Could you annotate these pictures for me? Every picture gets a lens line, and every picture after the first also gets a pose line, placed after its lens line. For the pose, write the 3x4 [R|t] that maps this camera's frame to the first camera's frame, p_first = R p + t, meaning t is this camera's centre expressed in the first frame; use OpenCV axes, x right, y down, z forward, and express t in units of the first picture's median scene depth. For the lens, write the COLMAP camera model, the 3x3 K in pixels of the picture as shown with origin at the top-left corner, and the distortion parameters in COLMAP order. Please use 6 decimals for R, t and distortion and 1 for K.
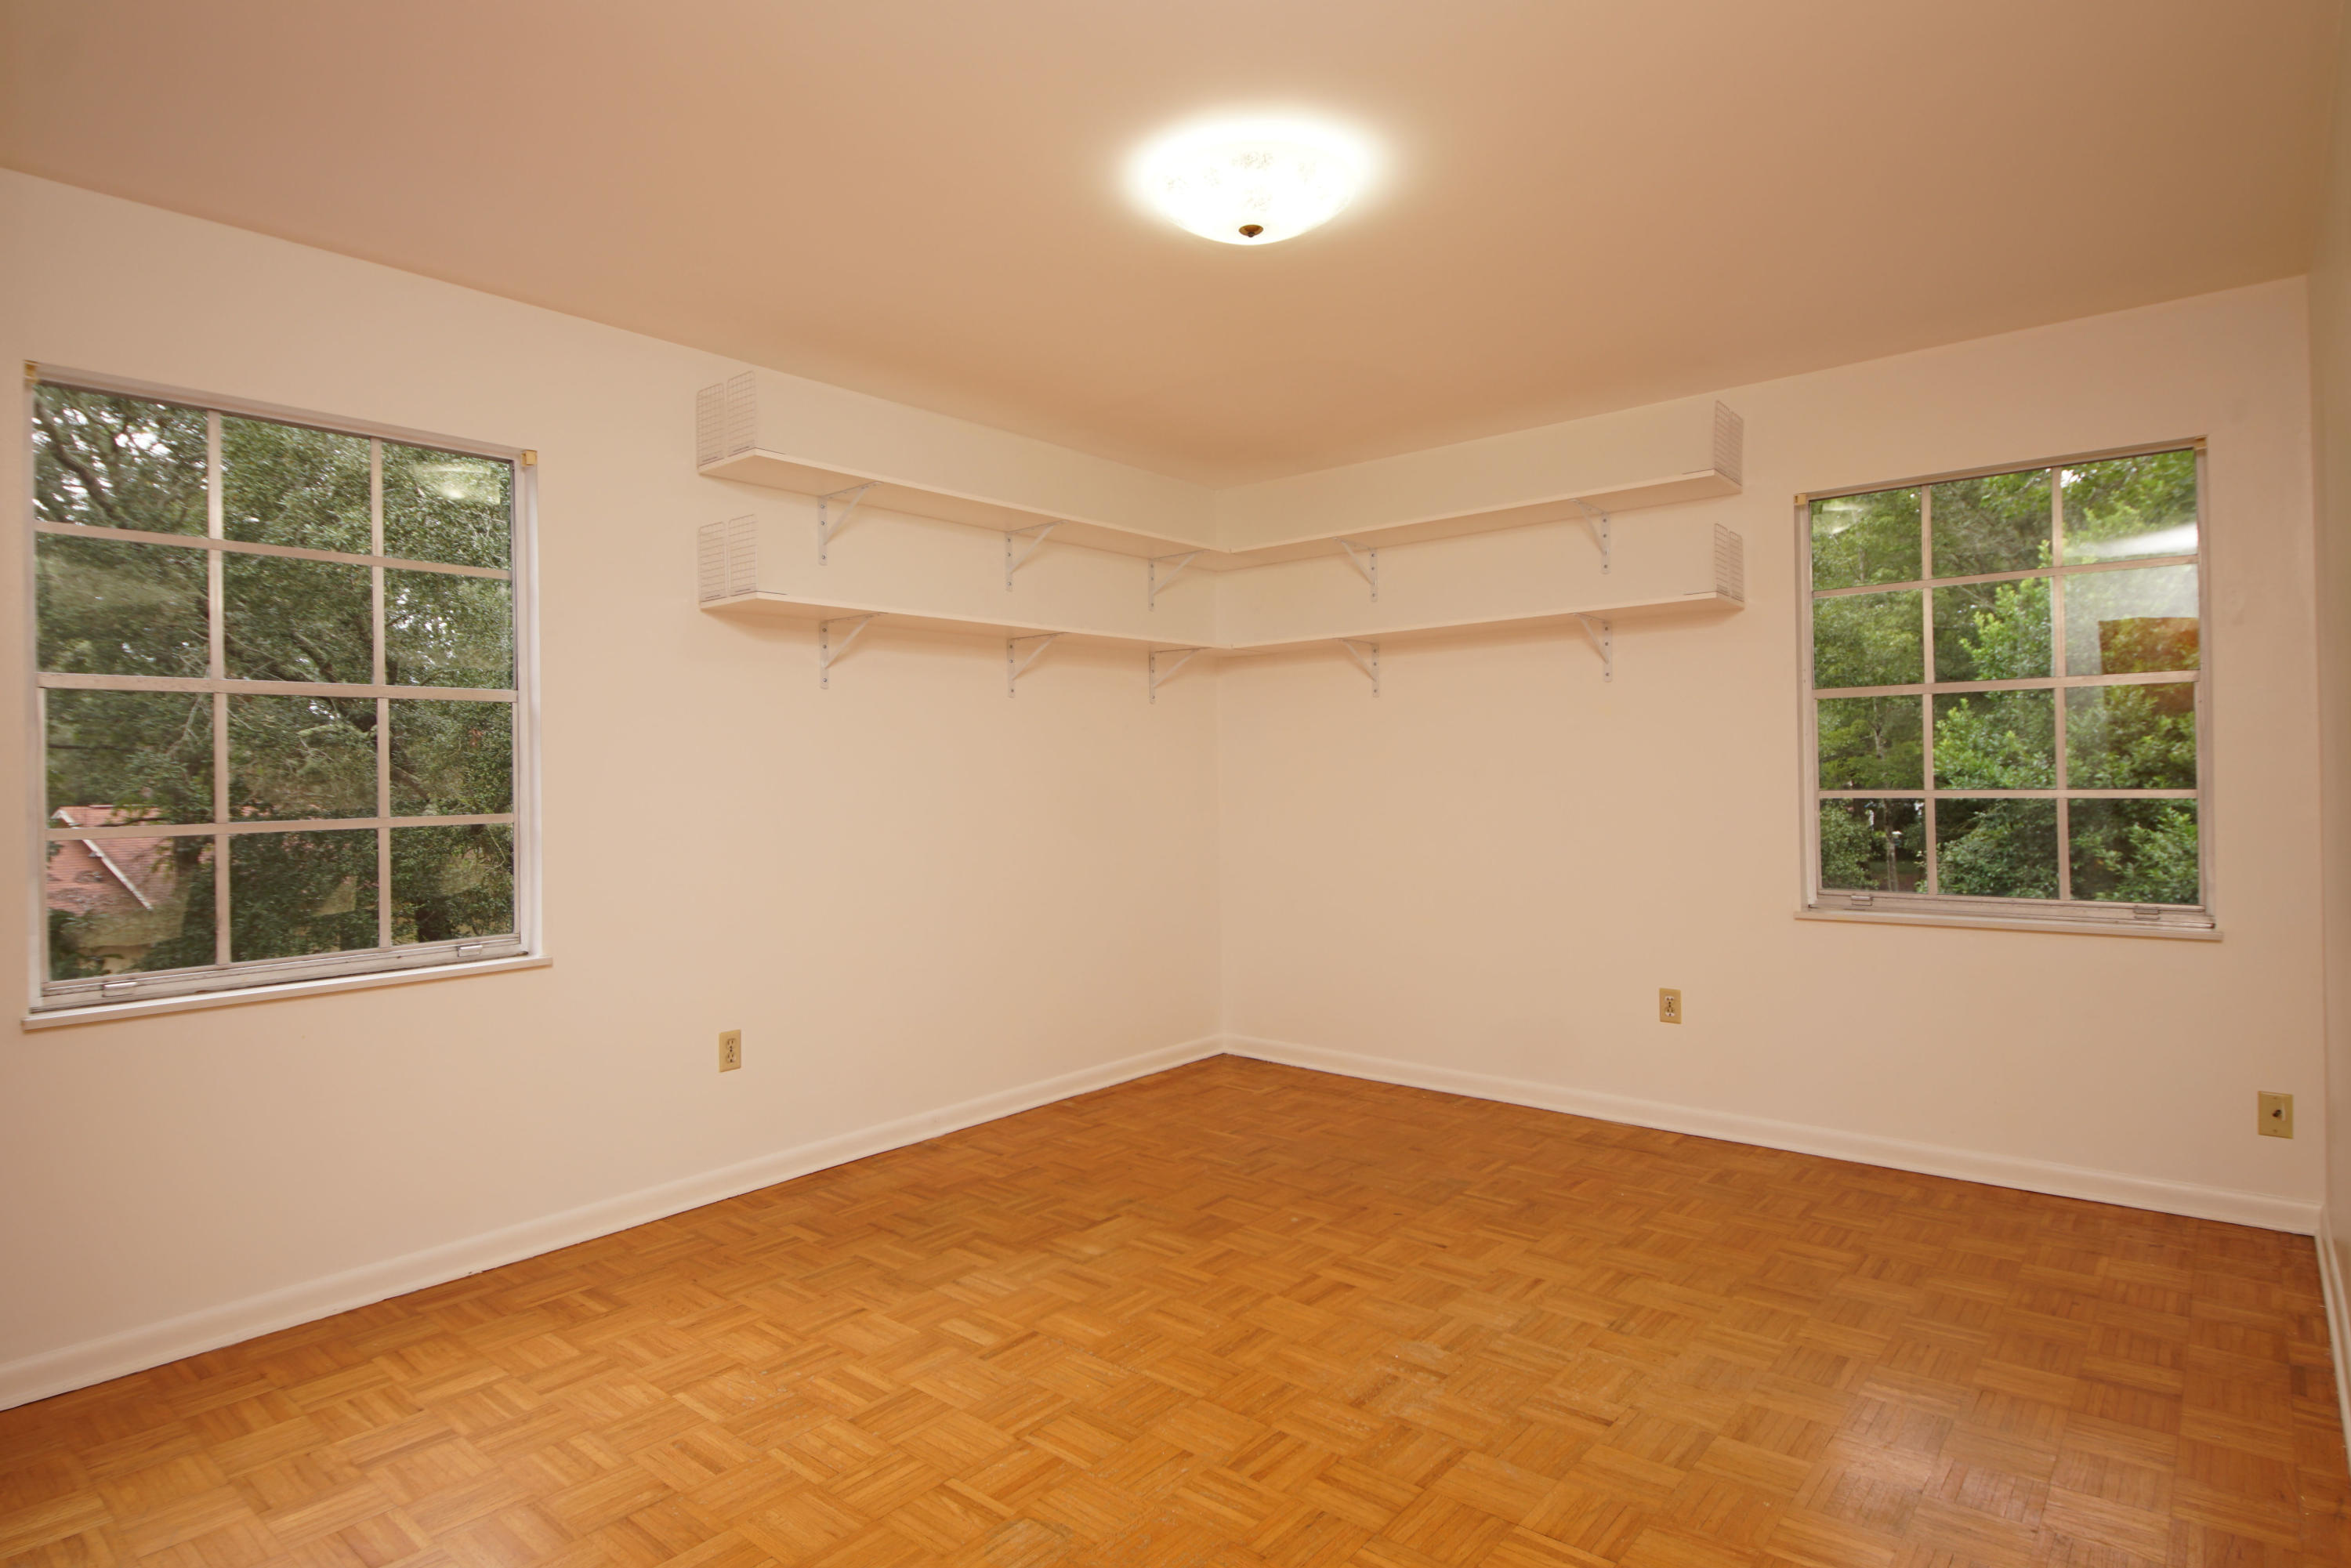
lens RADIAL K [[1260.4, 0, 1152.3], [0, 1260.4, 768.0], [0, 0, 1]] dist [0.041949, -0.039245]
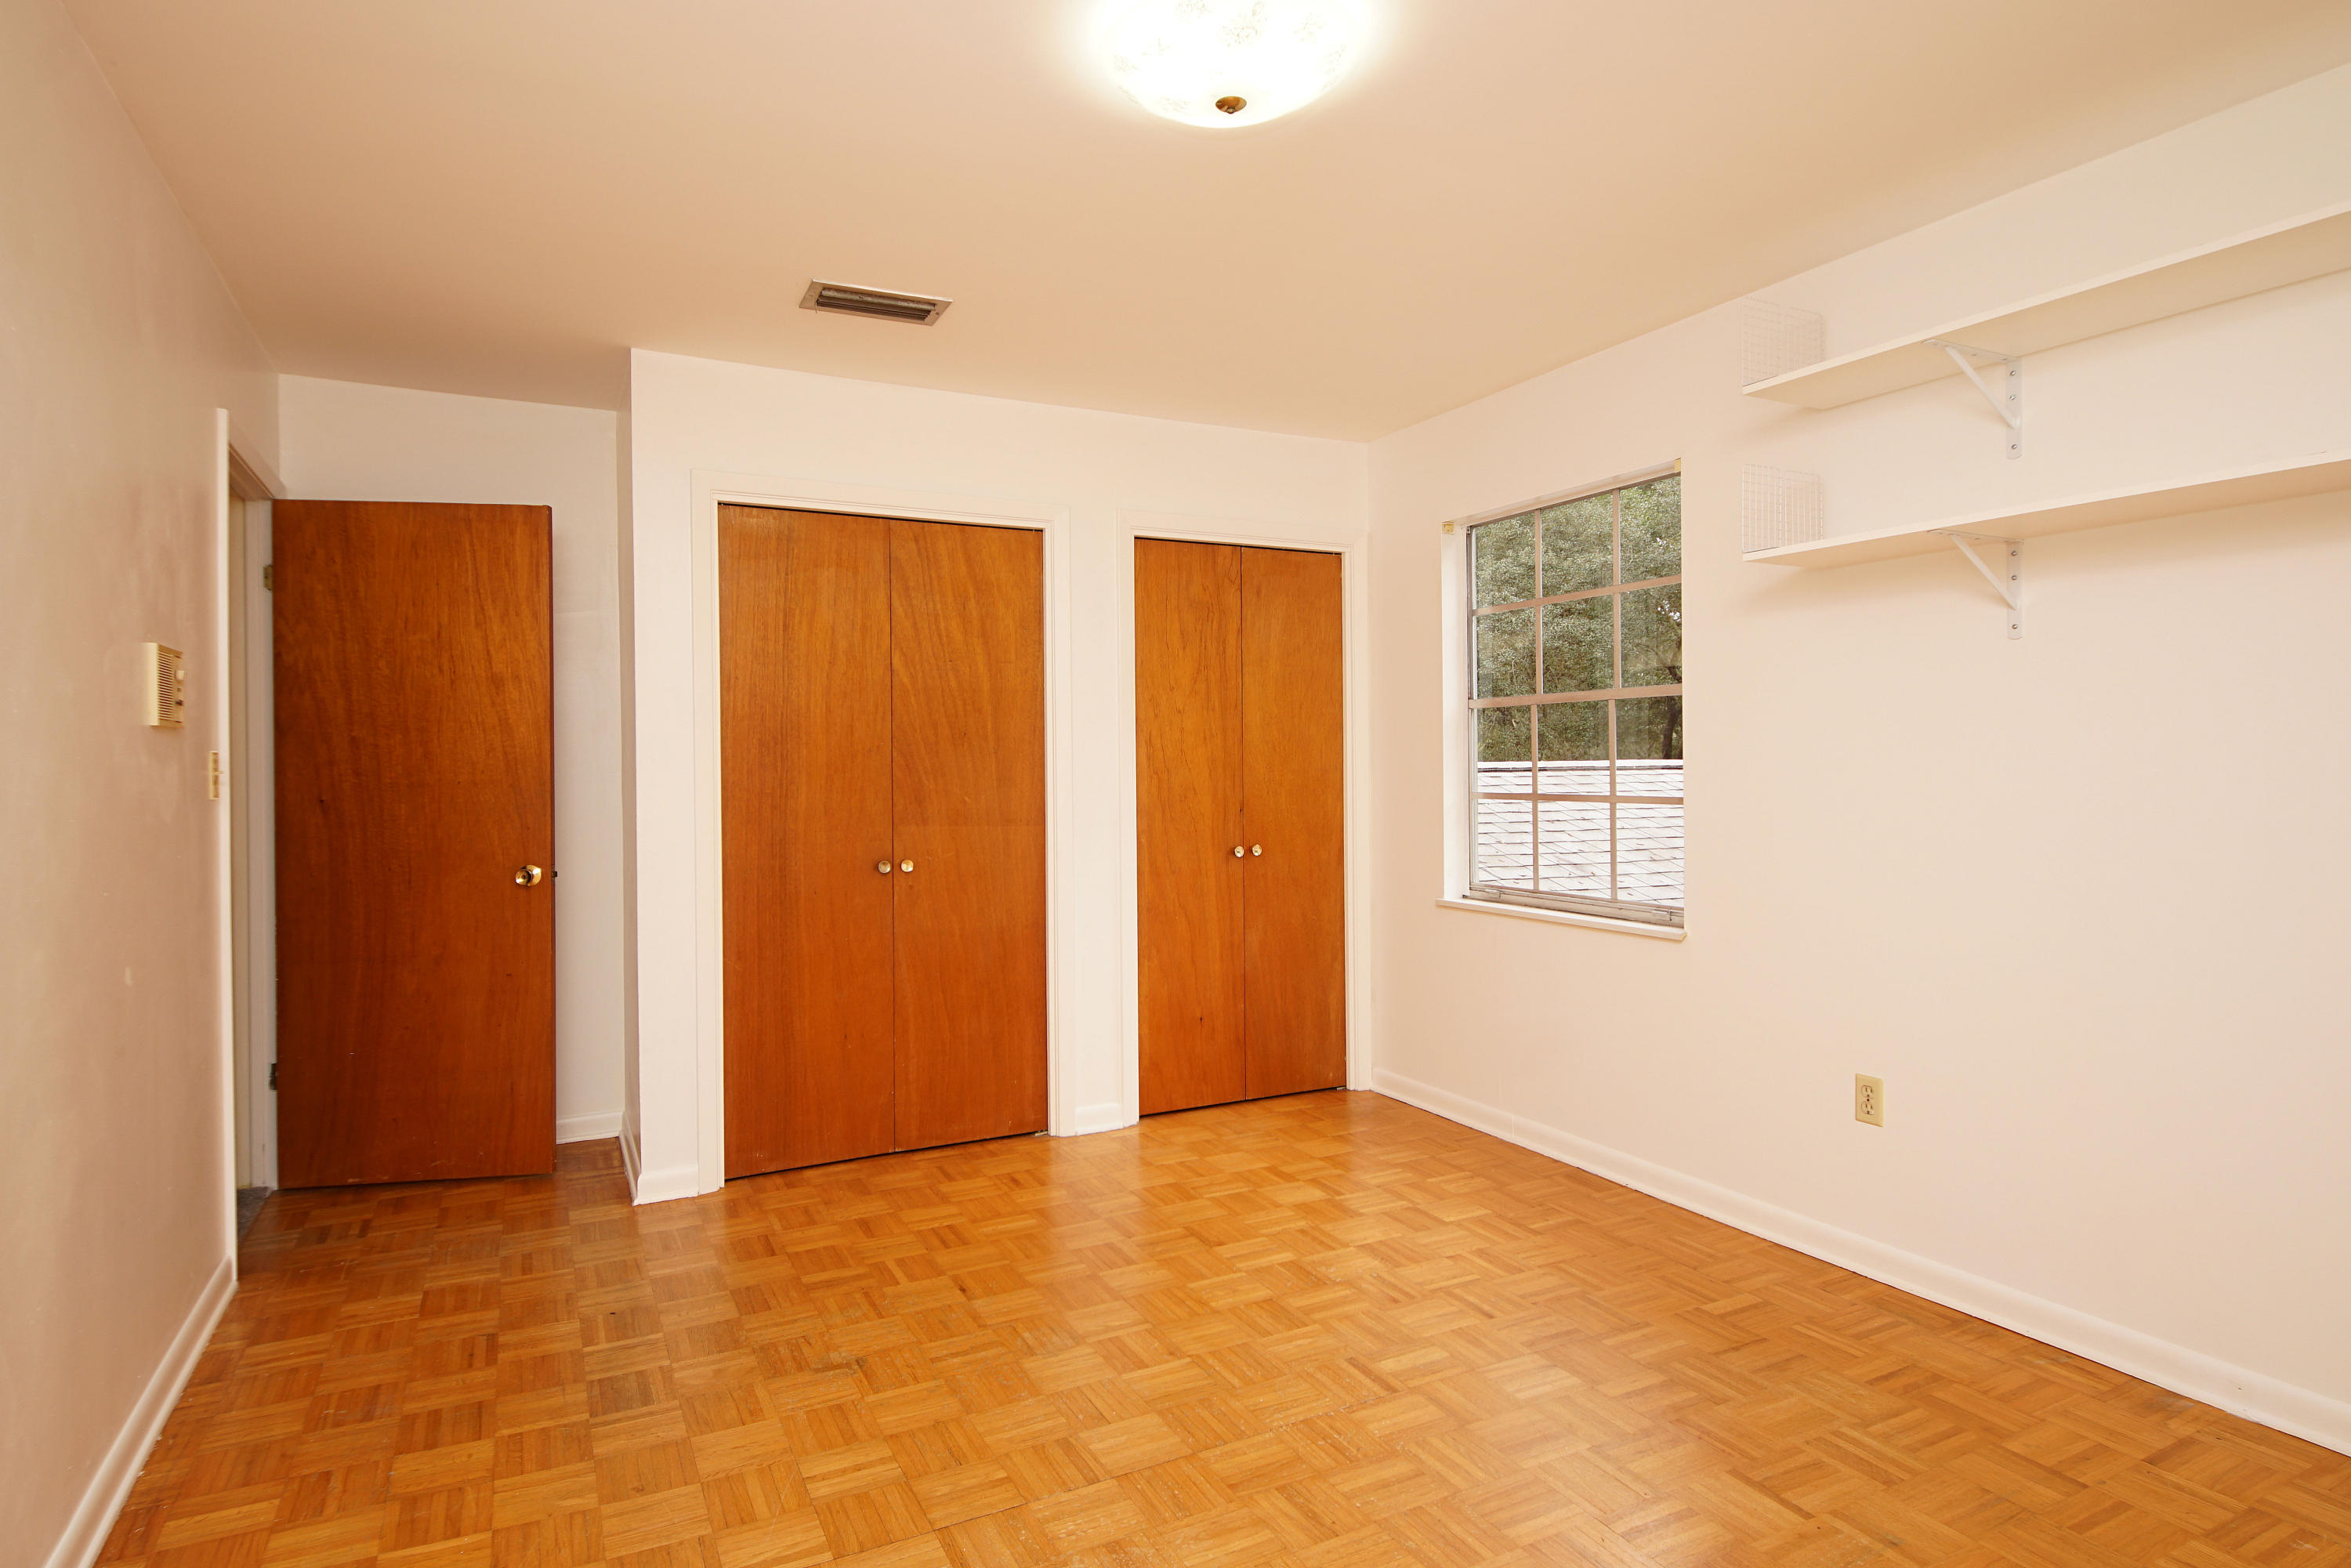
lens RADIAL K [[1260.4, 0, 1152.3], [0, 1260.4, 768.0], [0, 0, 1]] dist [0.041949, -0.039245]
pose [[-0.380624, 0.026537, -0.924349, 0.726504], [0.018716, 0.999604, 0.020990, -0.021508], [0.924540, -0.009310, -0.380970, 1.075847]]
